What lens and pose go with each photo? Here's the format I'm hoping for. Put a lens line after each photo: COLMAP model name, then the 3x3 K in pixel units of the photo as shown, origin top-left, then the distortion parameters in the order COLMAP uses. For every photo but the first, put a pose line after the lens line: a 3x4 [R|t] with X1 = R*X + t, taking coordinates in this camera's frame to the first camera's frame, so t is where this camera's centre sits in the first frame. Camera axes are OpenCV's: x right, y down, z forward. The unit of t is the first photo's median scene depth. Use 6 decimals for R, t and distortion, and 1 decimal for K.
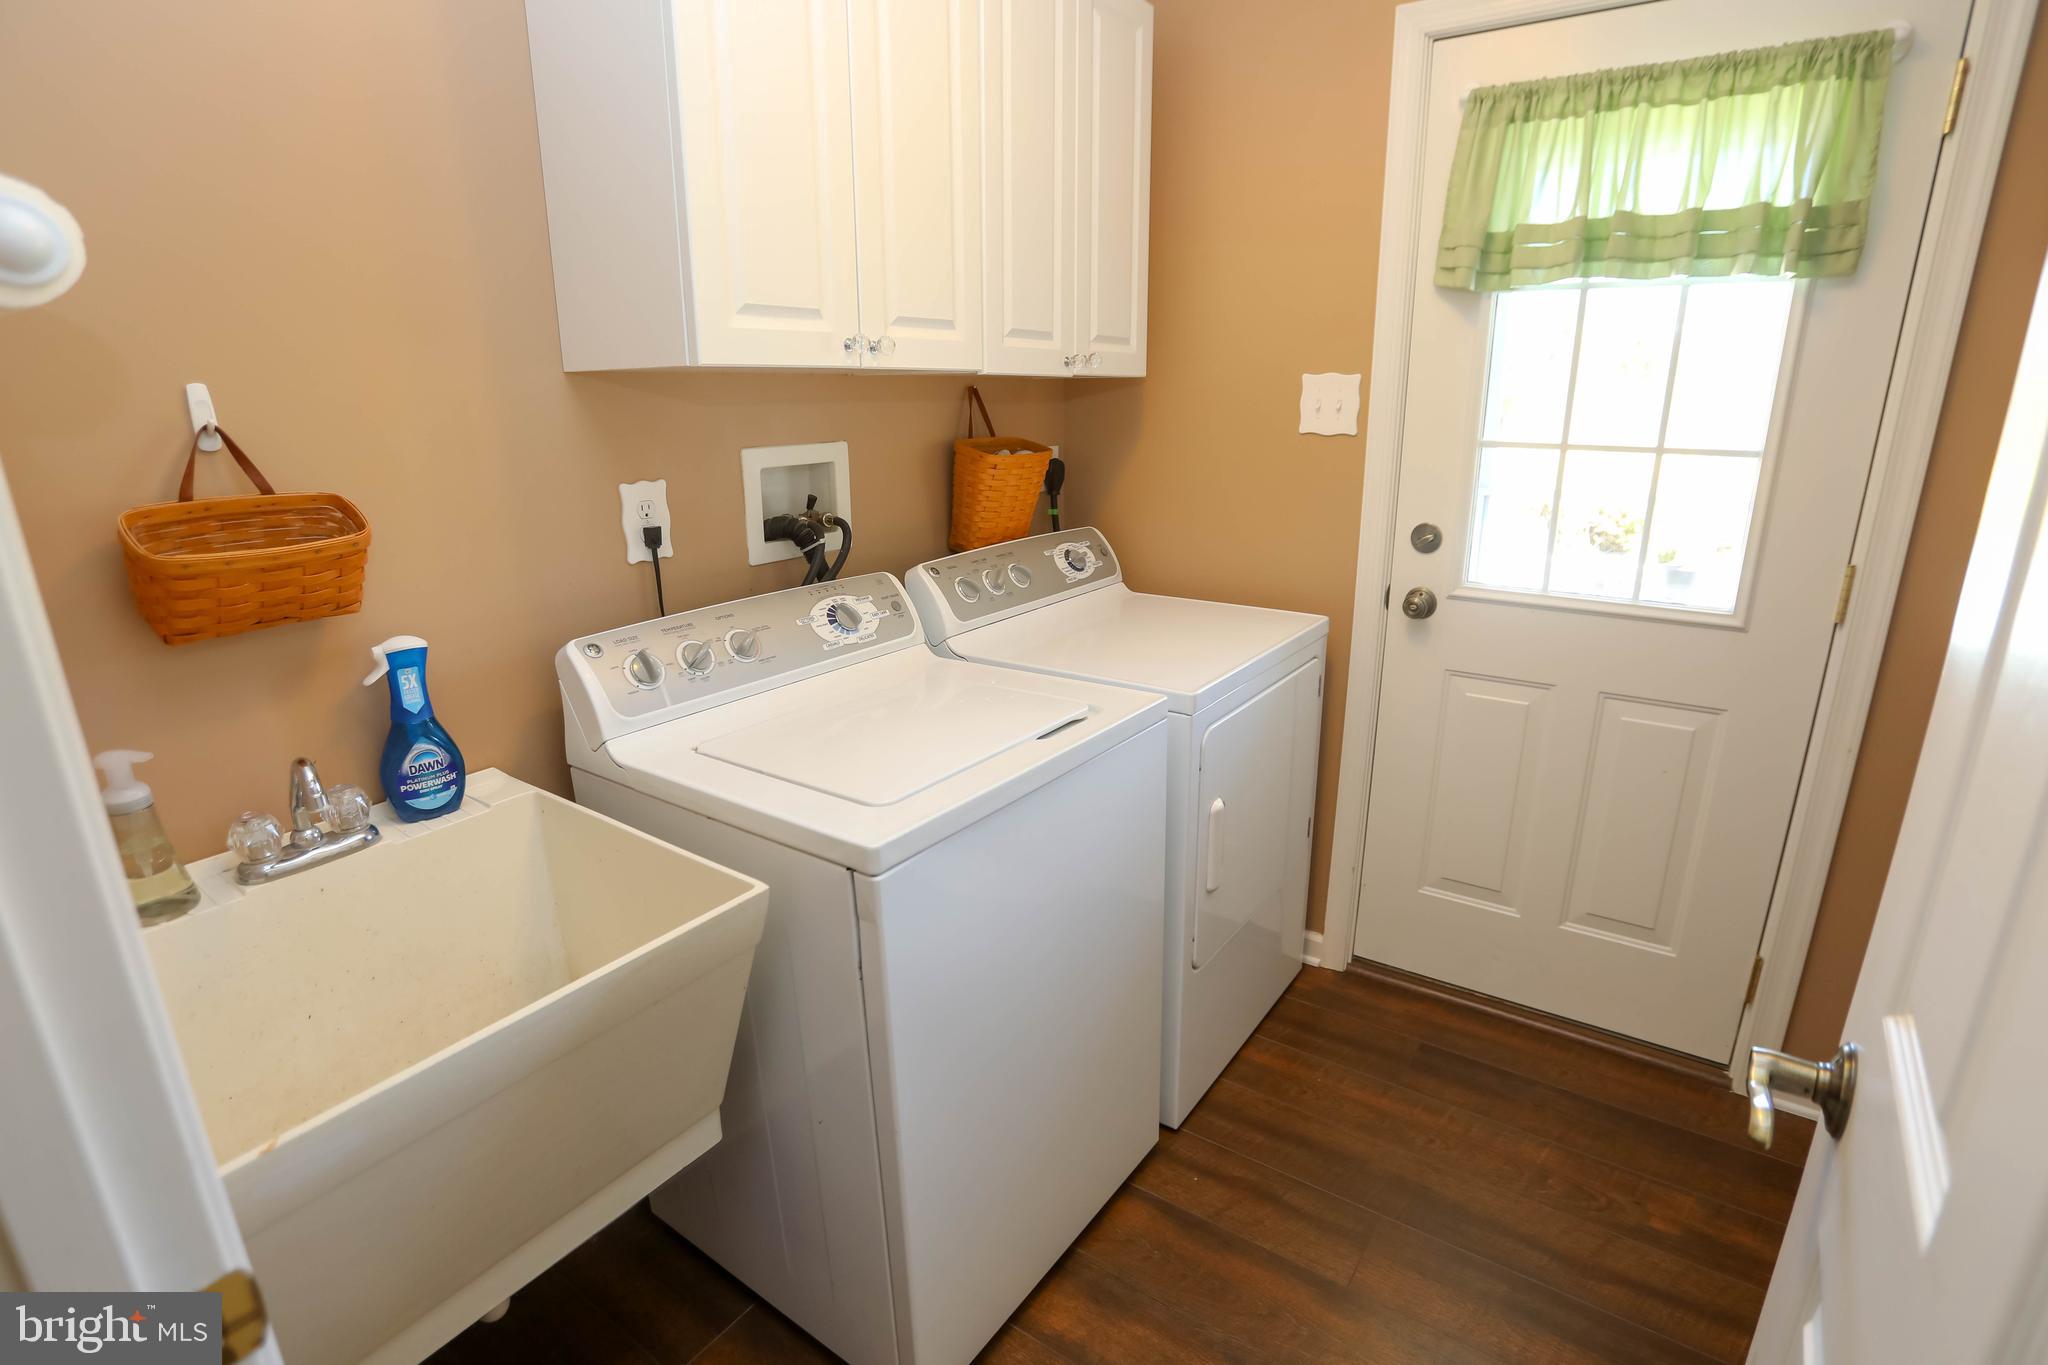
lens RADIAL K [[1007.3, 0, 1024.0], [0, 1007.3, 682.5], [0, 0, 1]] dist [-0.092634, 0.035037]
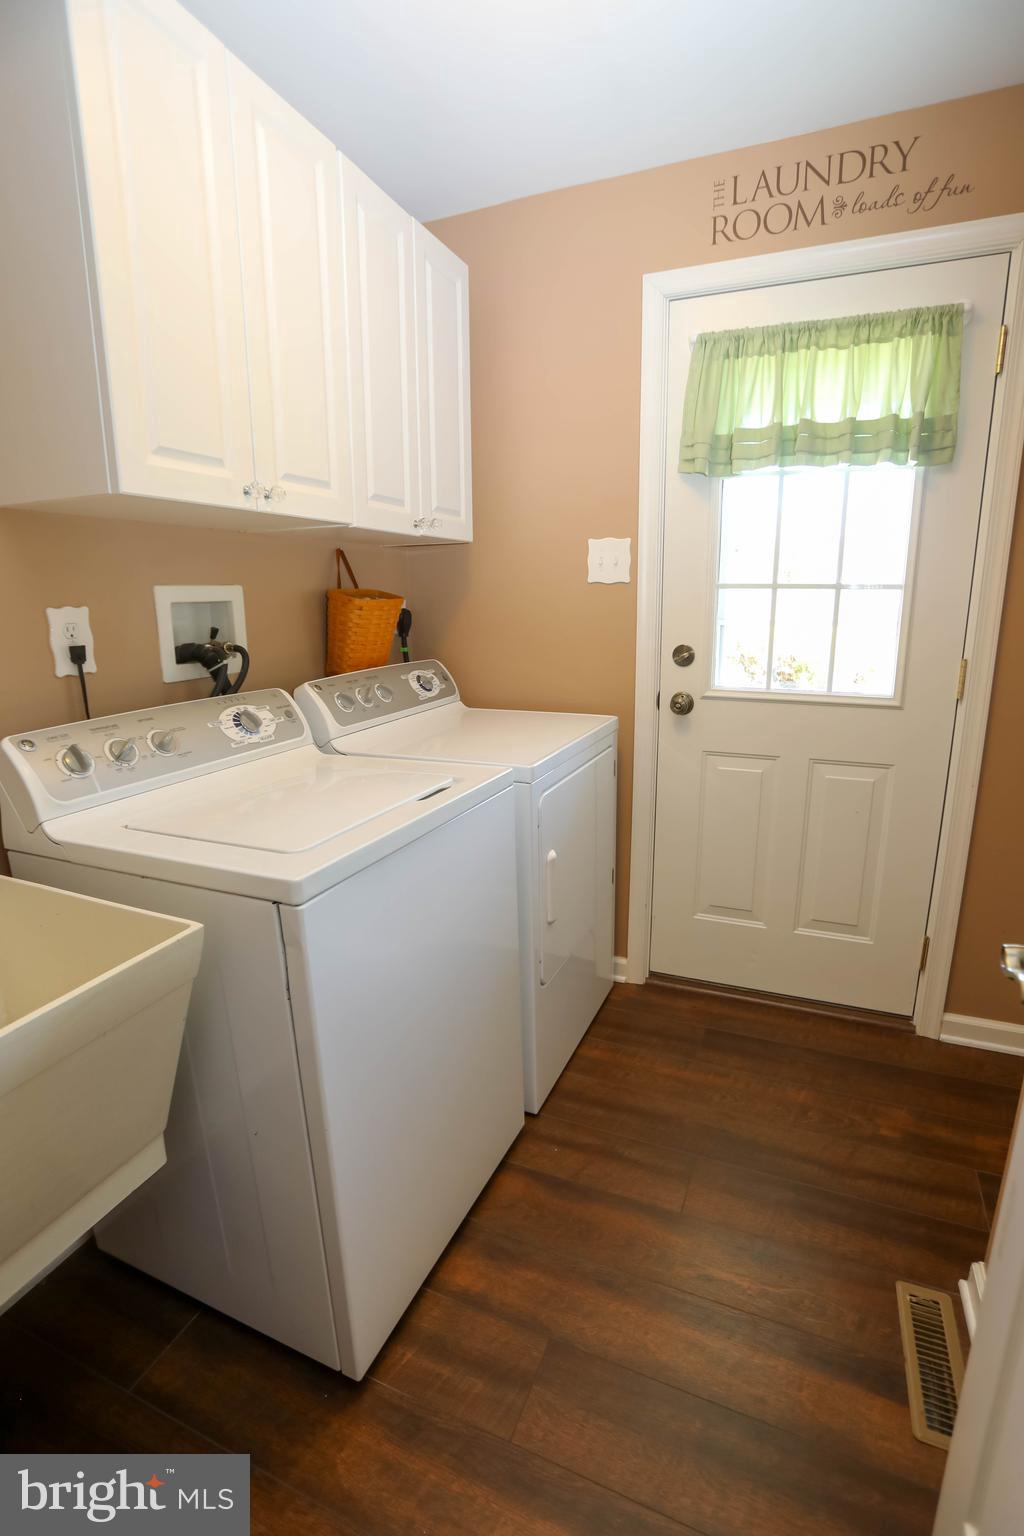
lens RADIAL K [[740.8, 0, 516.4], [0, 740.8, 787.2], [0, 0, 1]] dist [-0.104277, 0.055491]
pose [[0.976699, -0.052655, 0.208052, -0.049787], [0.062358, 0.997238, -0.040355, 0.073655], [-0.205353, 0.052388, 0.977285, 0.070744]]
